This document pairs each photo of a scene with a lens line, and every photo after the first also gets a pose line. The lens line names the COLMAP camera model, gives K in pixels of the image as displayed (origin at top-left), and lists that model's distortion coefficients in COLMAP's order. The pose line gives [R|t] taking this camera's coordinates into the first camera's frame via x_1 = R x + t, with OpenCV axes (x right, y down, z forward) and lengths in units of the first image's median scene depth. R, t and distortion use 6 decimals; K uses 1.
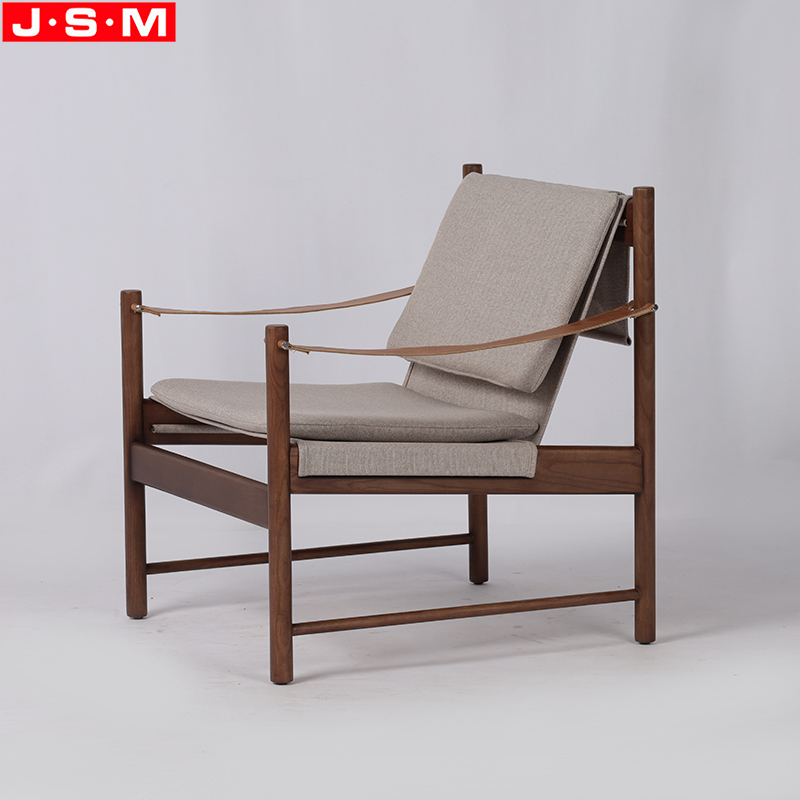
lens RADIAL K [[4343.8, 0, 401.0], [0, 4343.8, 399.6], [0, 0, 1]] dist [0.232372, 0.000000]
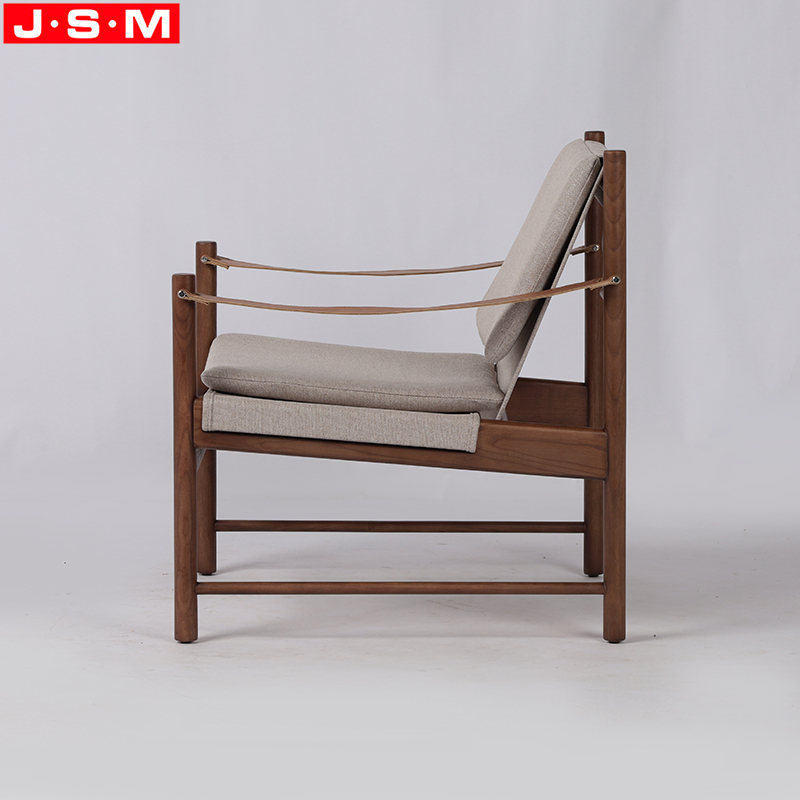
lens RADIAL K [[4343.8, 0, 398.9], [0, 4343.8, 399.9], [0, 0, 1]] dist [0.232372, 0.000000]
pose [[0.892559, 0.063395, -0.446453, 0.435775], [-0.068472, 0.997642, 0.004772, 0.003060], [0.445702, 0.026310, 0.894795, 0.141754]]
